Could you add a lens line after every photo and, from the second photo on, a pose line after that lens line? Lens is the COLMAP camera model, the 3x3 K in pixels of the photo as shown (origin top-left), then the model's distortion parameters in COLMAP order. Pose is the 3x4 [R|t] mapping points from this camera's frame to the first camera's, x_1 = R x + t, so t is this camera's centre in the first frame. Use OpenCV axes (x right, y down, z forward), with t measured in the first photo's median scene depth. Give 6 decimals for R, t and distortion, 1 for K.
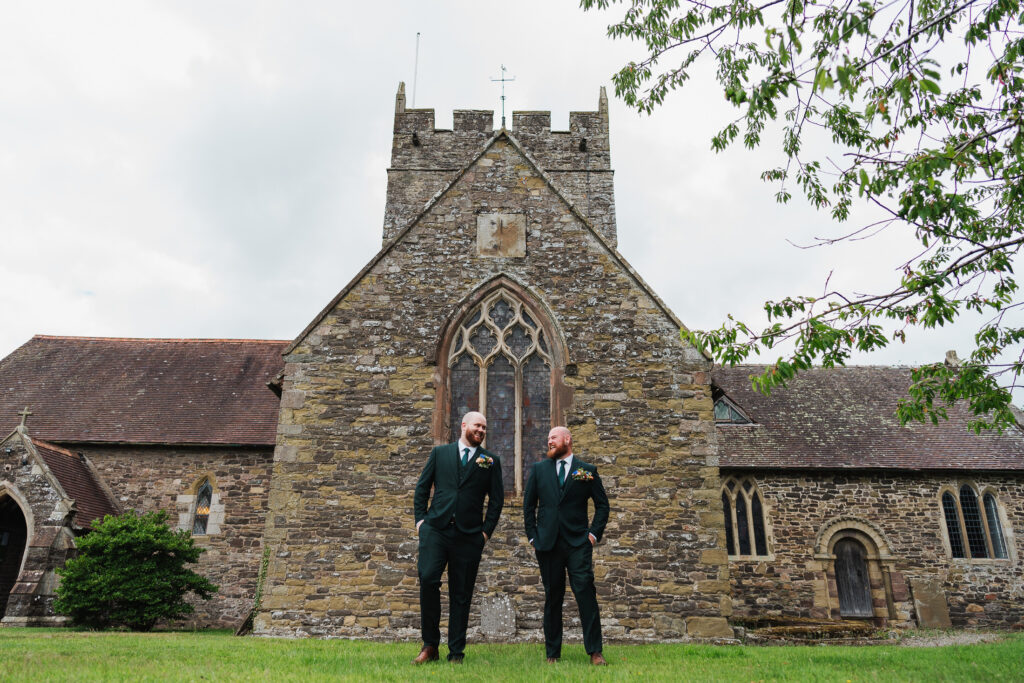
lens RADIAL K [[674.4, 0, 512.0], [0, 674.4, 341.5], [0, 0, 1]] dist [-0.007900, -0.001906]
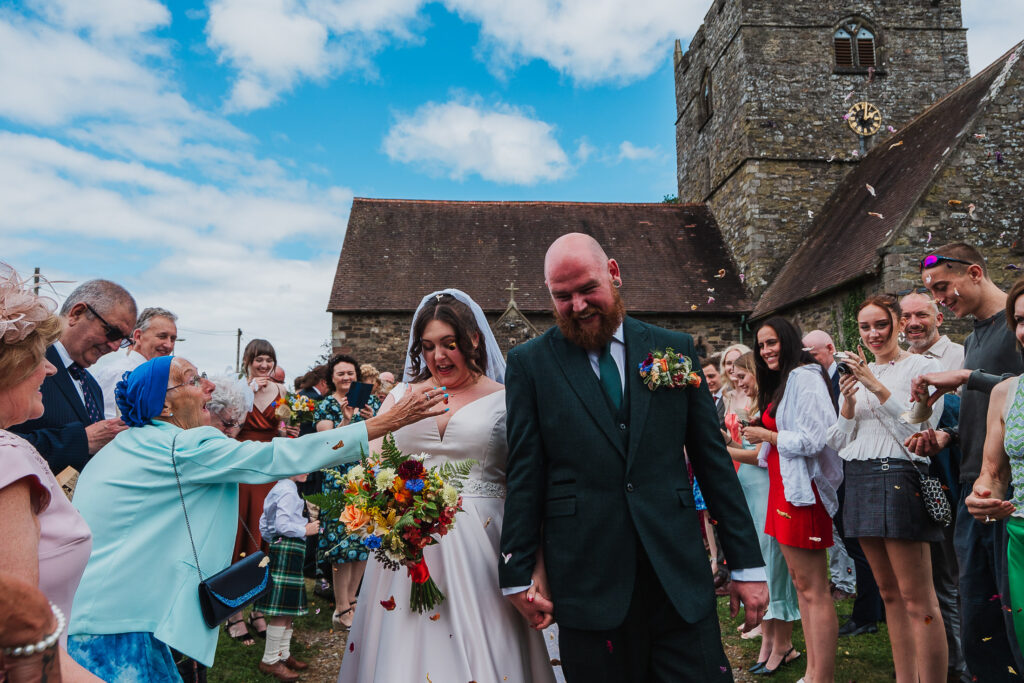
lens RADIAL K [[674.4, 0, 512.0], [0, 674.4, 341.5], [0, 0, 1]] dist [-0.007900, -0.001906]
pose [[0.999235, -0.009928, 0.037835, -0.935203], [0.000082, 0.967781, 0.251792, -0.099239], [-0.039116, -0.251596, 0.967042, -0.058098]]
